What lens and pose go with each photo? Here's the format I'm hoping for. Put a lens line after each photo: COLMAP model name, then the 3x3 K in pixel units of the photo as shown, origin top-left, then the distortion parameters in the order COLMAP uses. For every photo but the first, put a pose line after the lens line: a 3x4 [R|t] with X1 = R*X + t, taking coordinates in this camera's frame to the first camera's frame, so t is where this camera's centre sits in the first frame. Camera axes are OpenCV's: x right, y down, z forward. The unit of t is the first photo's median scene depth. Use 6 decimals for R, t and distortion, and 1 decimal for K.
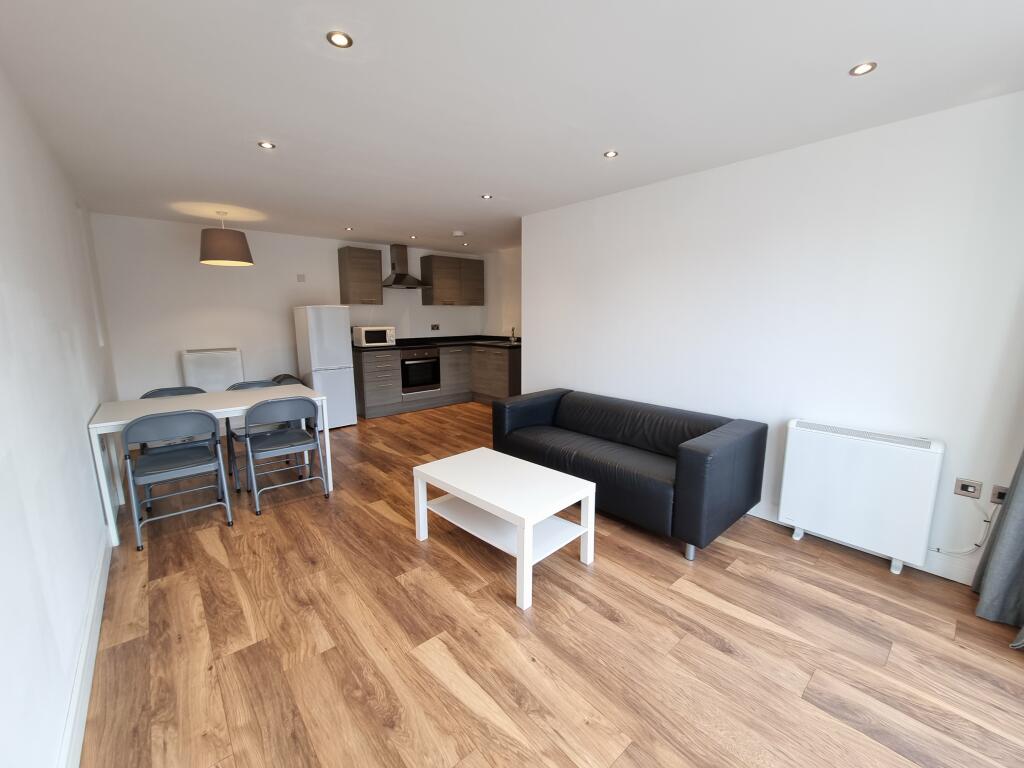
lens RADIAL K [[416.3, 0, 511.0], [0, 416.3, 385.1], [0, 0, 1]] dist [-0.003524, -0.000228]
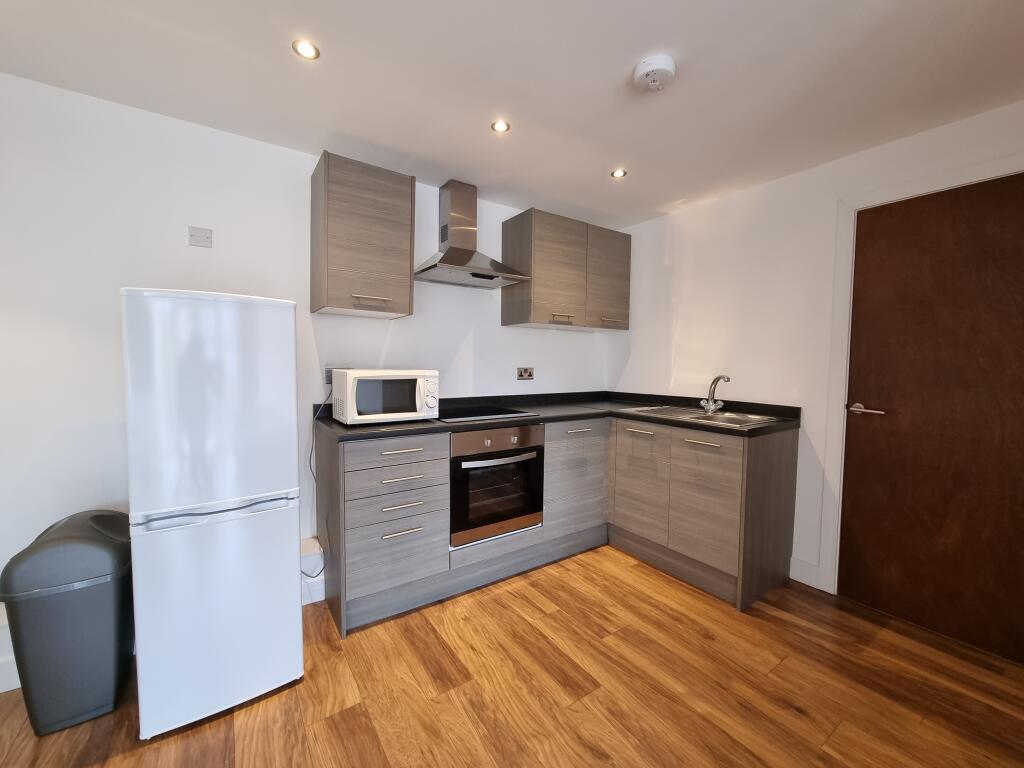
lens RADIAL K [[416.3, 0, 512.6], [0, 416.3, 384.6], [0, 0, 1]] dist [-0.003524, -0.000228]
pose [[0.995004, 0.021308, -0.097539, -0.163622], [-0.031975, 0.993513, -0.109134, -0.081948], [0.094581, 0.111707, 0.989230, 0.590352]]
